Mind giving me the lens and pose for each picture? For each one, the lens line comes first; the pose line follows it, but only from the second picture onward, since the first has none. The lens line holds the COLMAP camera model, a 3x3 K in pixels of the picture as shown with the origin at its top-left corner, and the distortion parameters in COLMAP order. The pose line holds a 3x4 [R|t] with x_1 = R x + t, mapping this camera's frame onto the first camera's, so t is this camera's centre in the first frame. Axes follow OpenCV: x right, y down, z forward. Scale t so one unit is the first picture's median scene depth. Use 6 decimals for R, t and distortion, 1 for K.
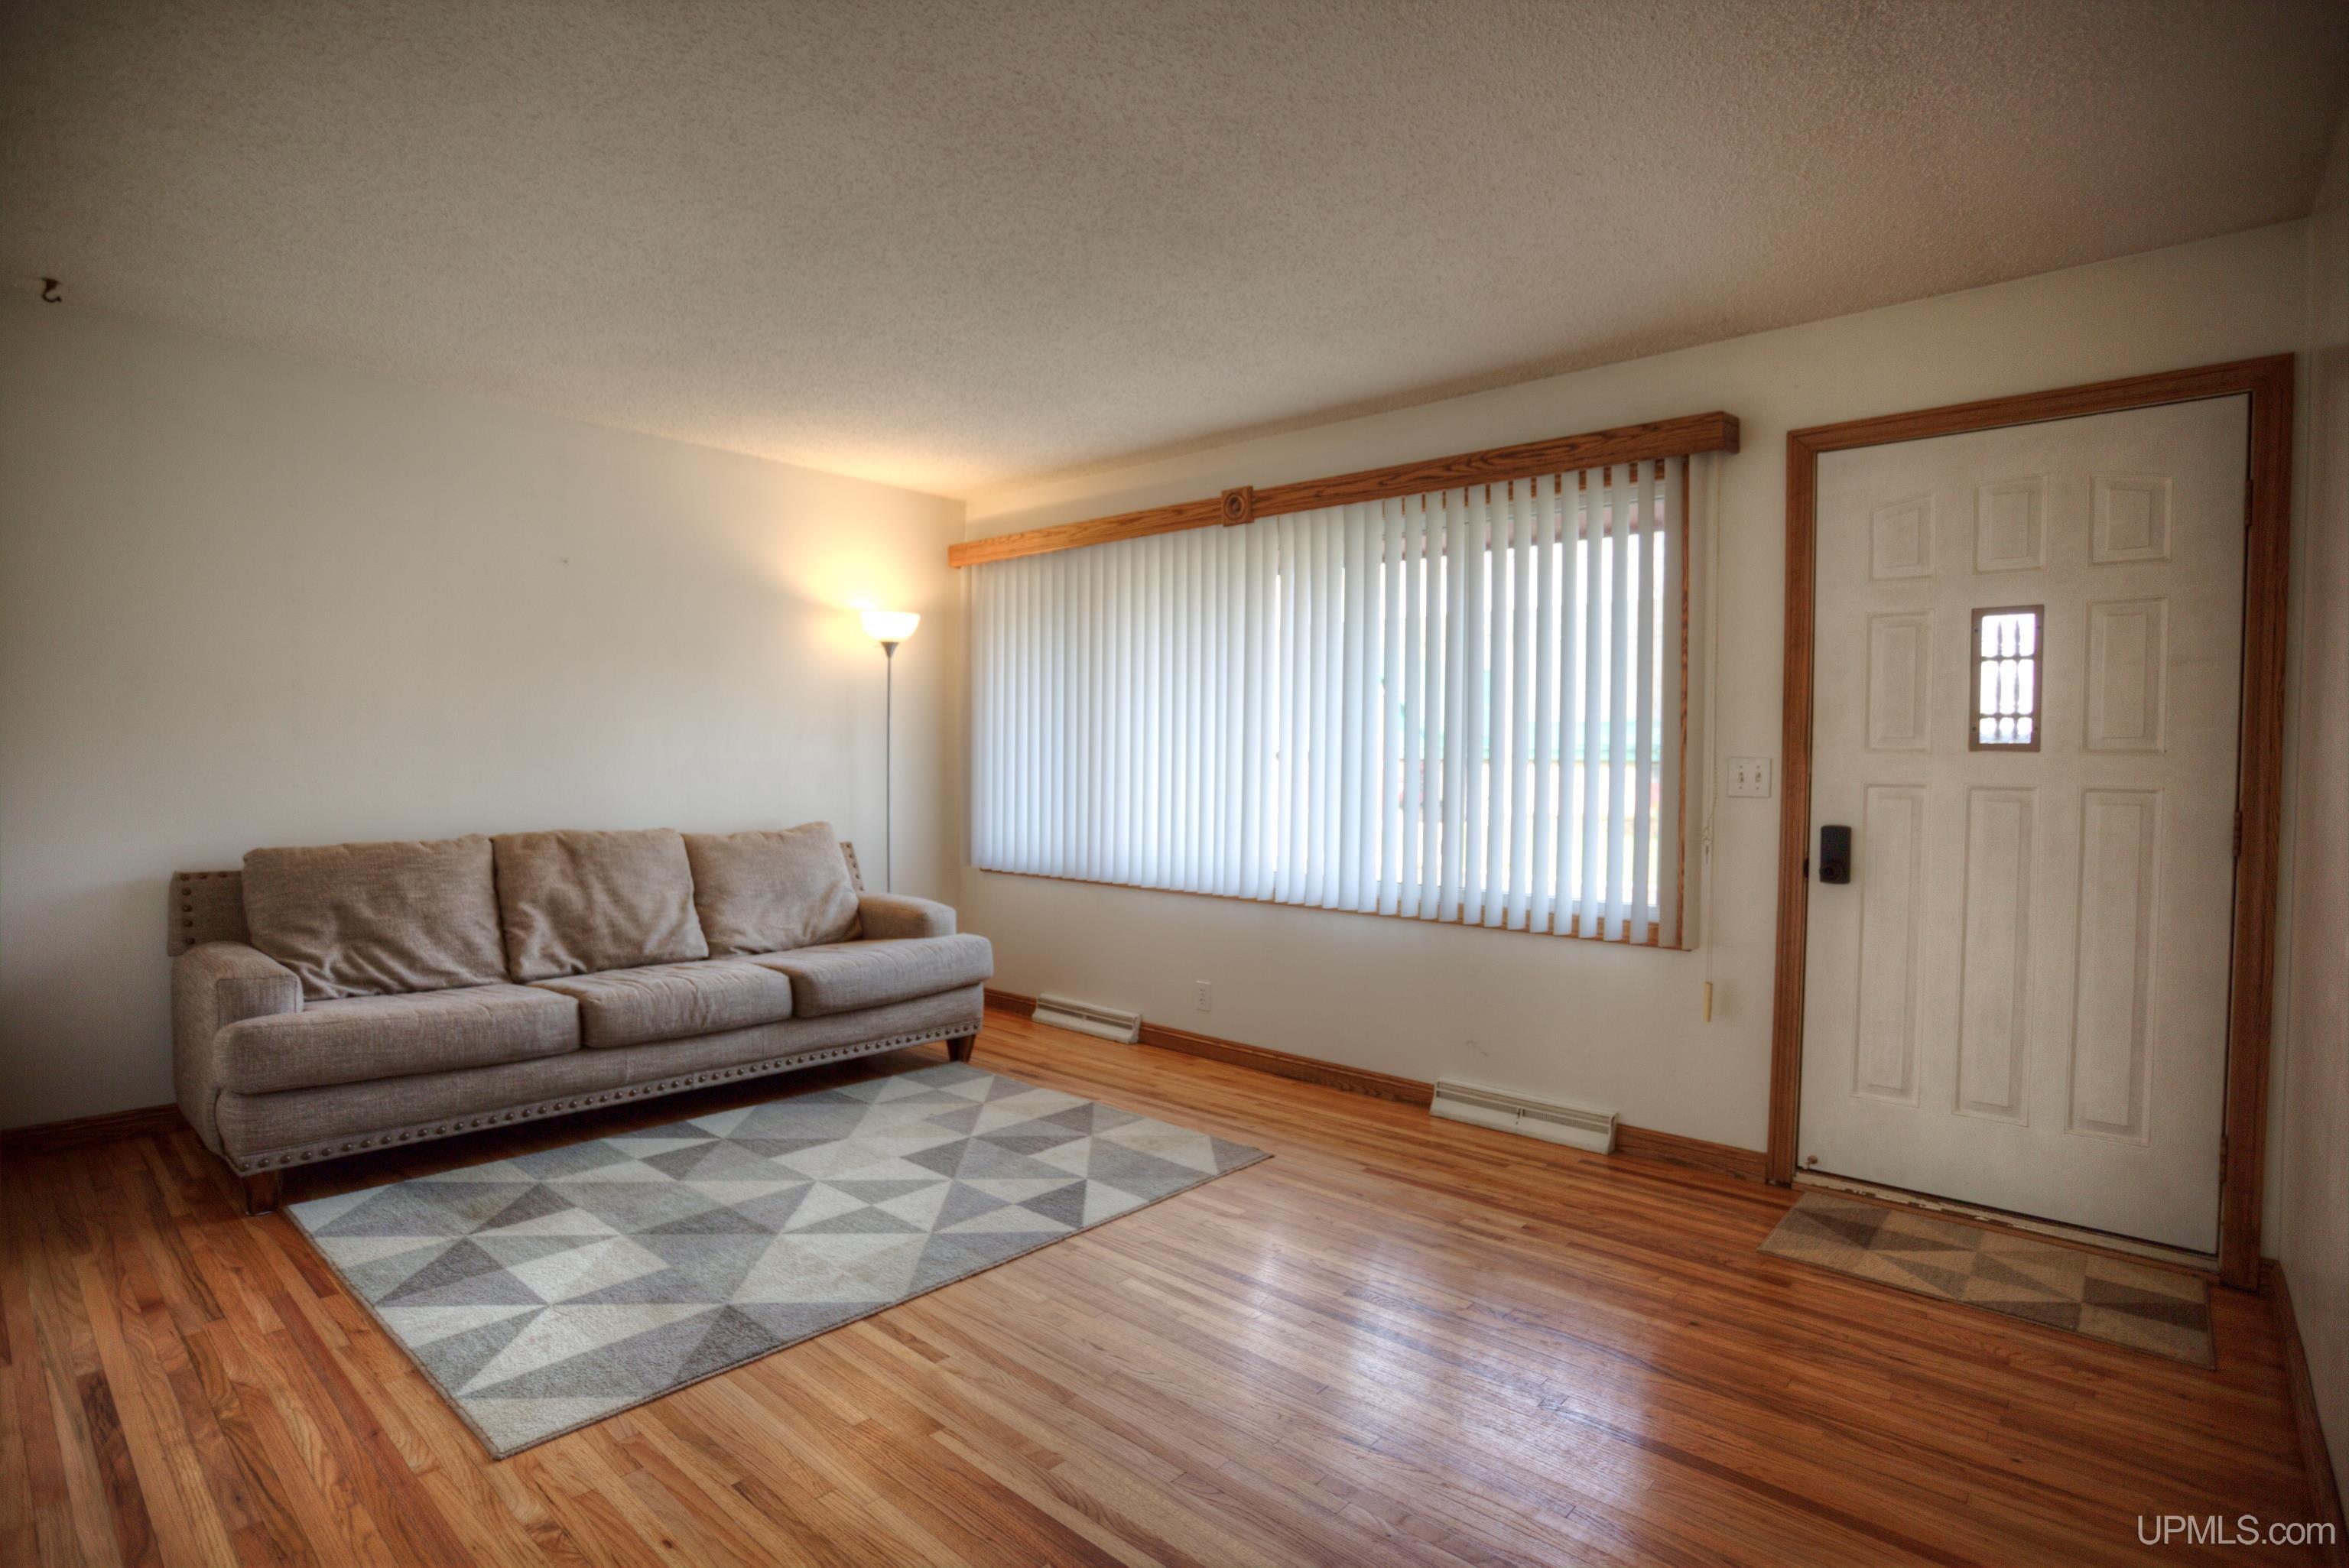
lens RADIAL K [[1158.1, 0, 1174.5], [0, 1158.1, 784.0], [0, 0, 1]] dist [-0.077291, 0.033684]
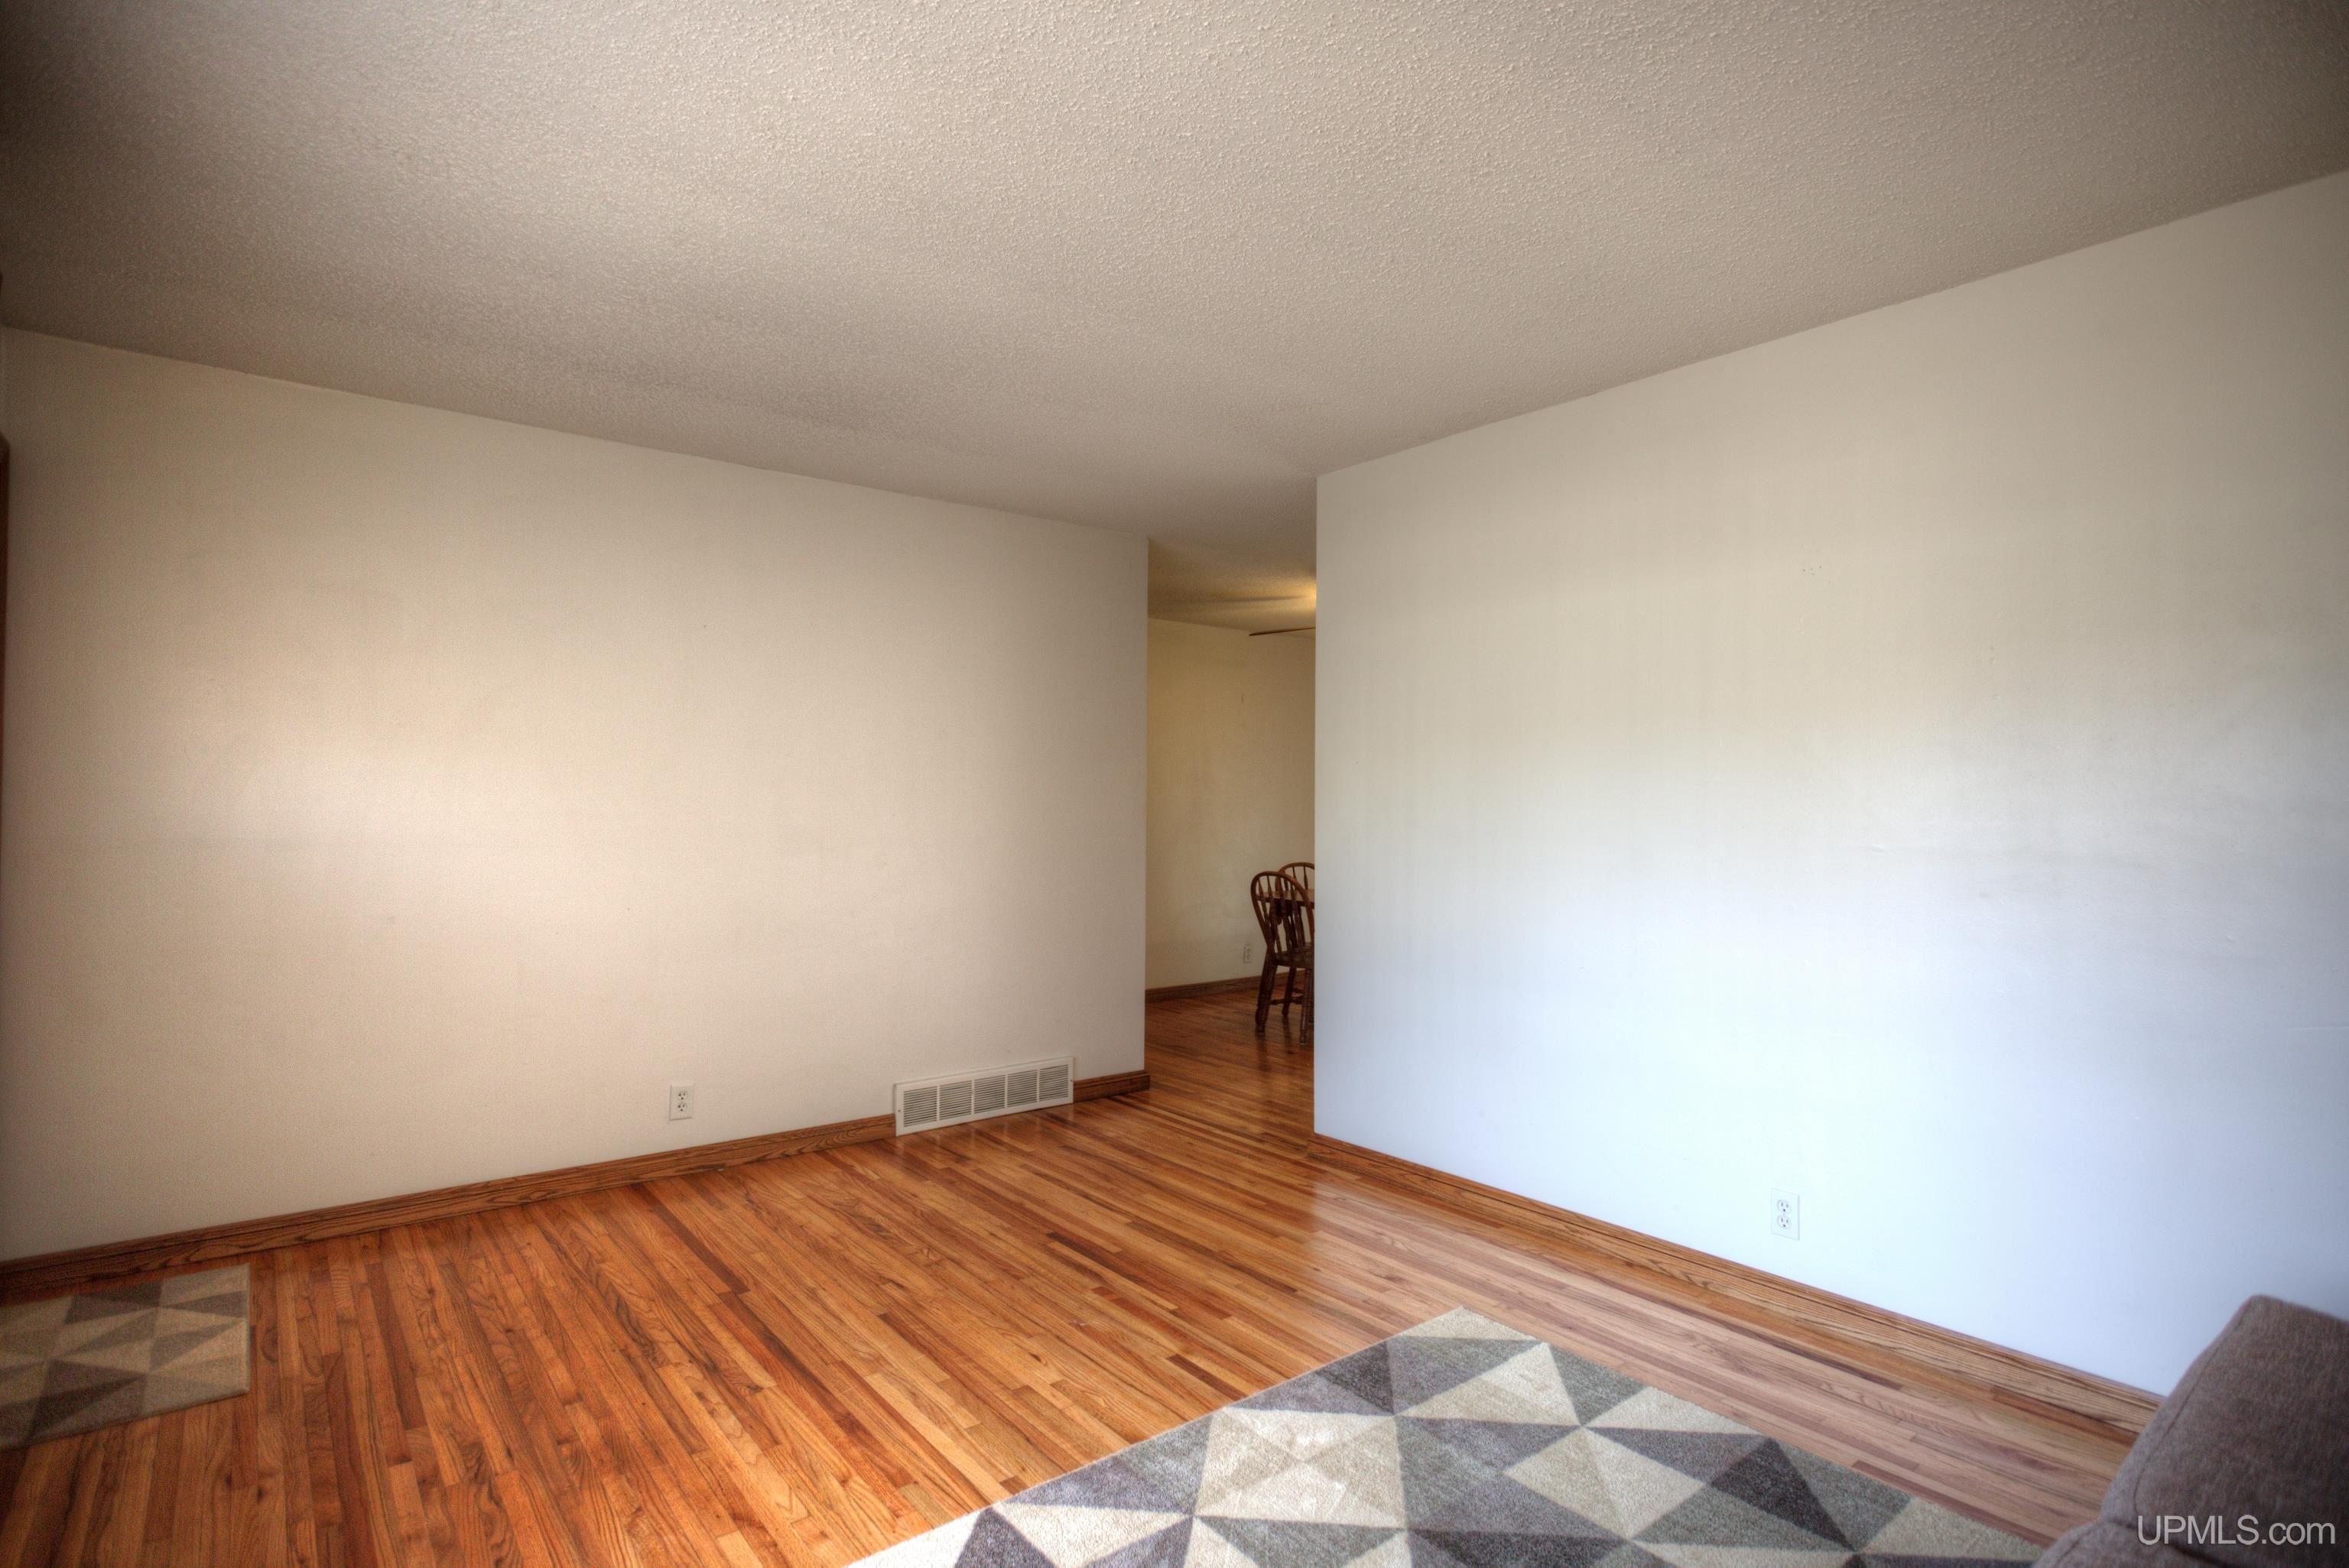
lens RADIAL K [[1150.2, 0, 1174.5], [0, 1150.2, 784.0], [0, 0, 1]] dist [-0.015240, 0.000984]
pose [[-0.984898, -0.018508, 0.172145, -0.248452], [-0.018313, 0.999829, 0.002723, -0.051124], [-0.172166, -0.000471, -0.985068, 1.340374]]
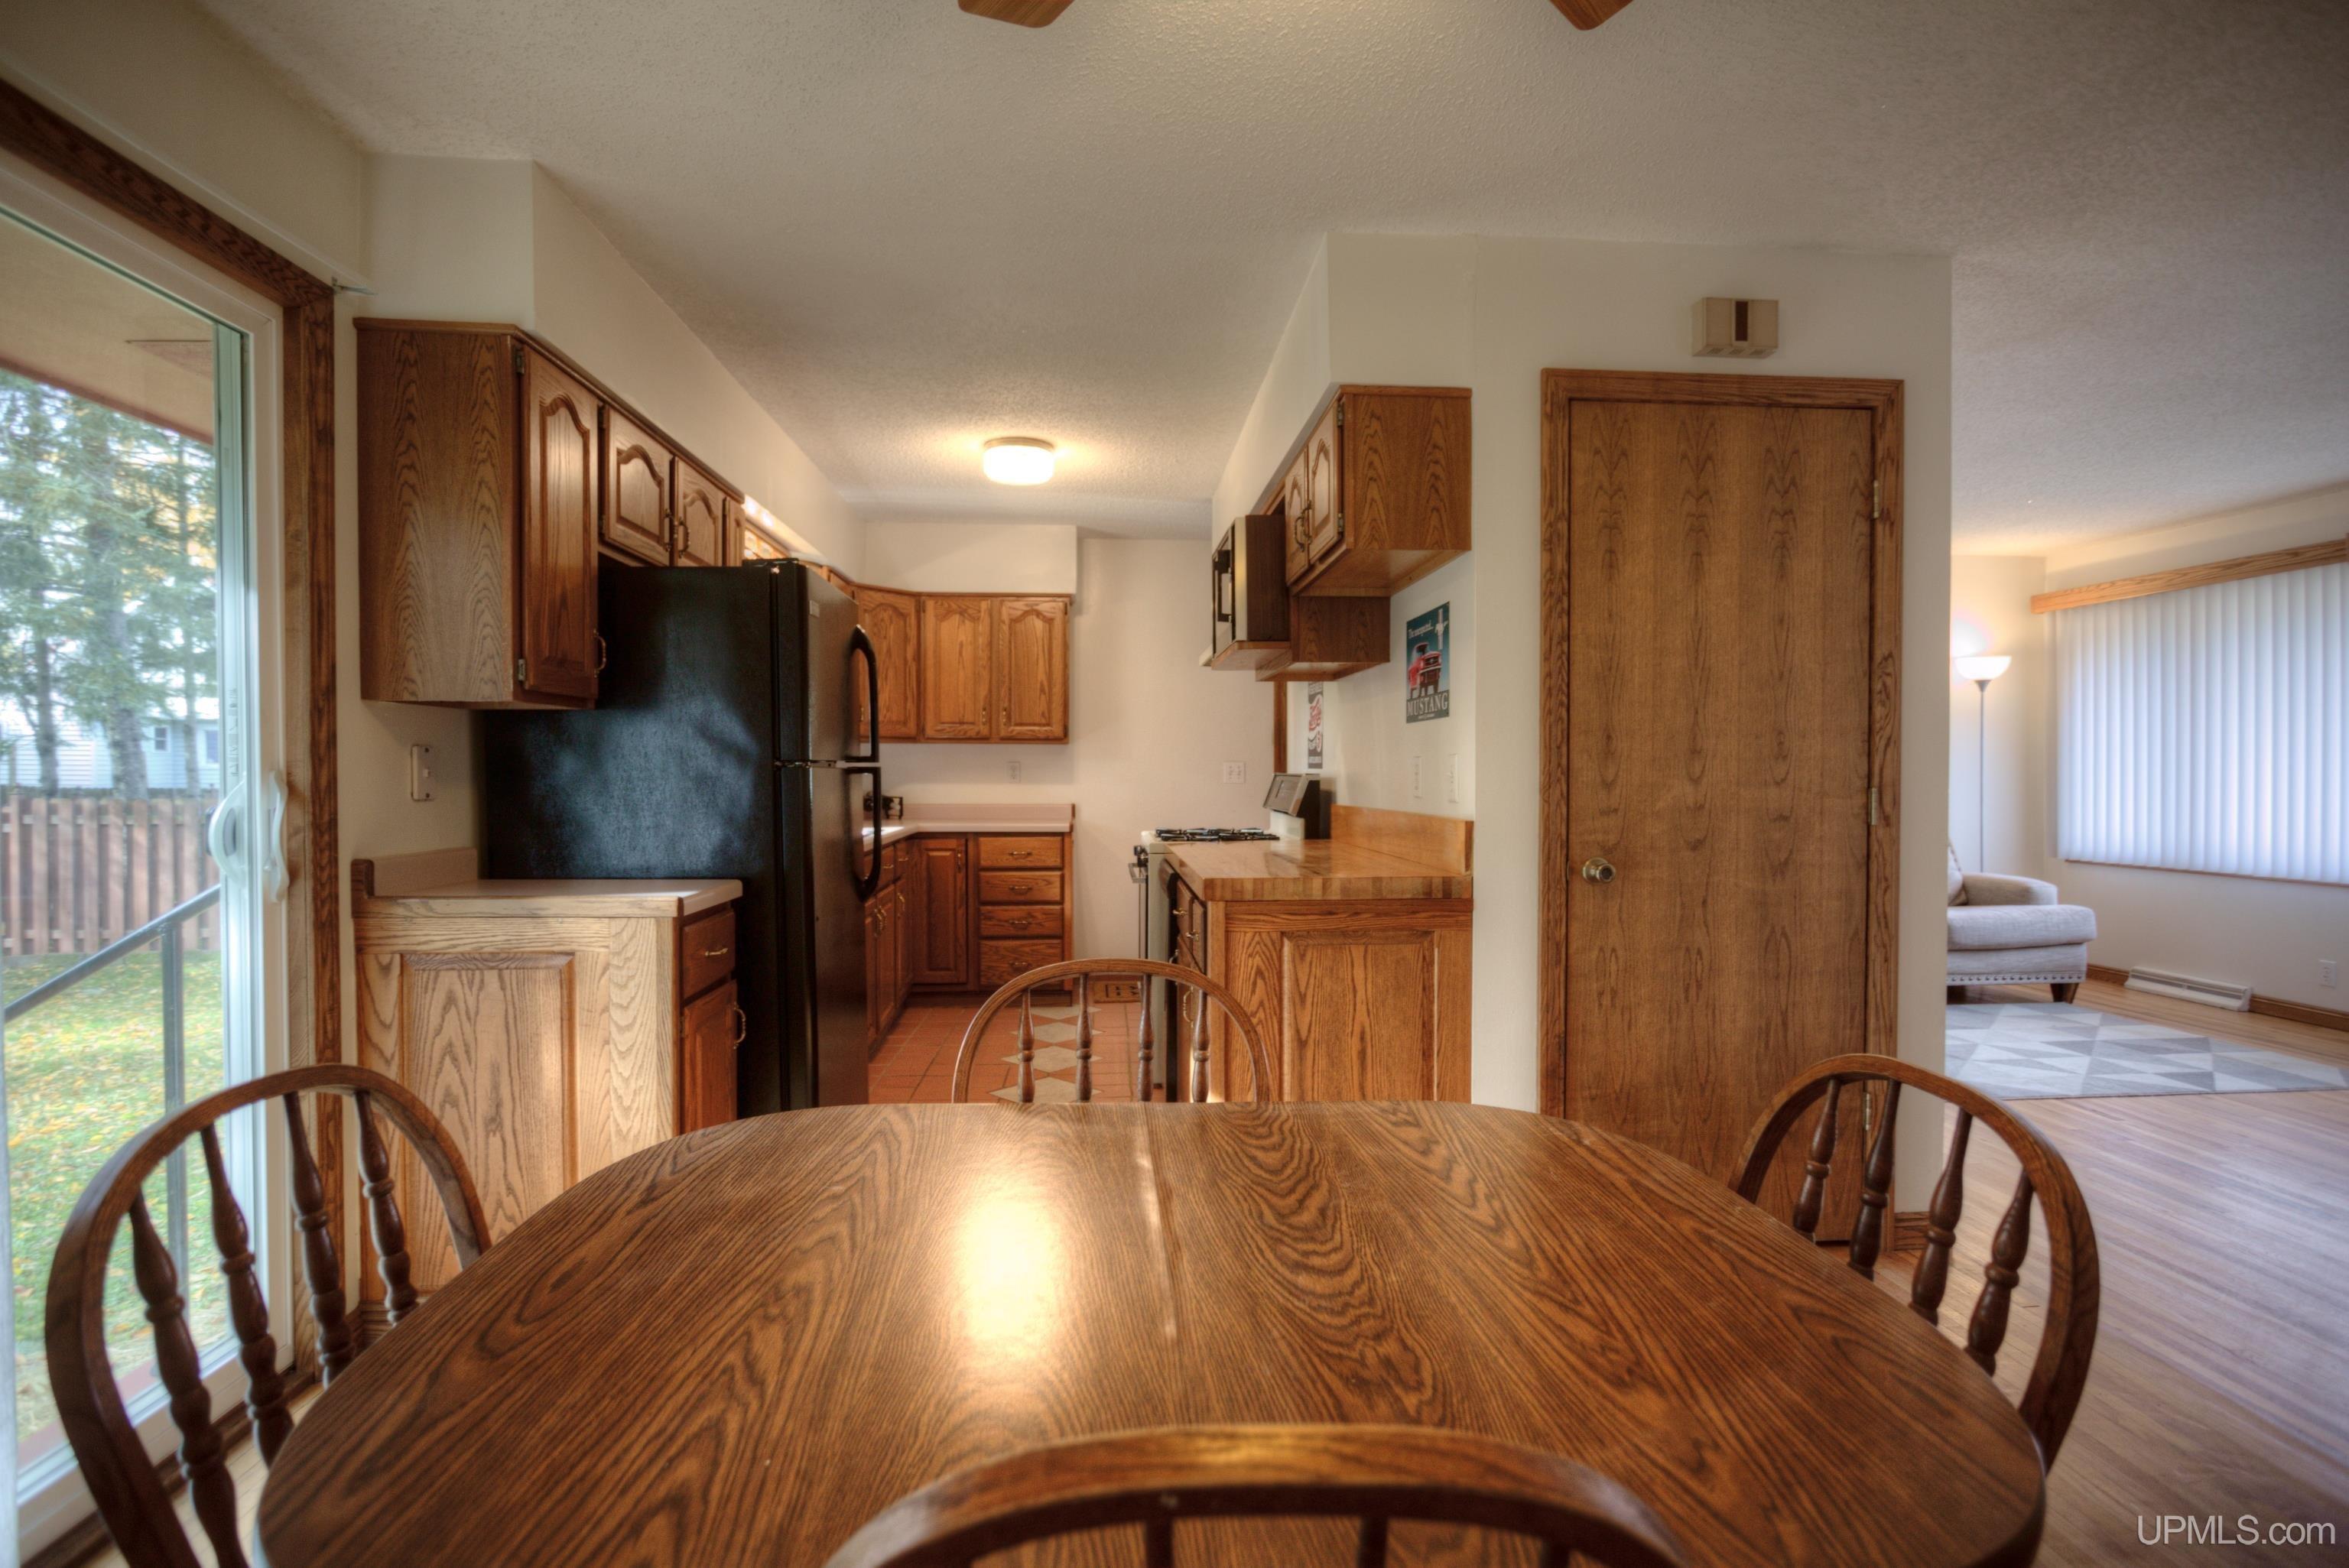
lens RADIAL K [[1133.6, 0, 1183.0], [0, 1133.6, 786.0], [0, 0, 1]] dist [-0.027809, 0.013539]
pose [[0.719778, -0.005491, -0.694183, -0.028820], [-0.000681, 0.999963, -0.008616, 0.010127], [0.694204, 0.006674, 0.719747, -0.751171]]
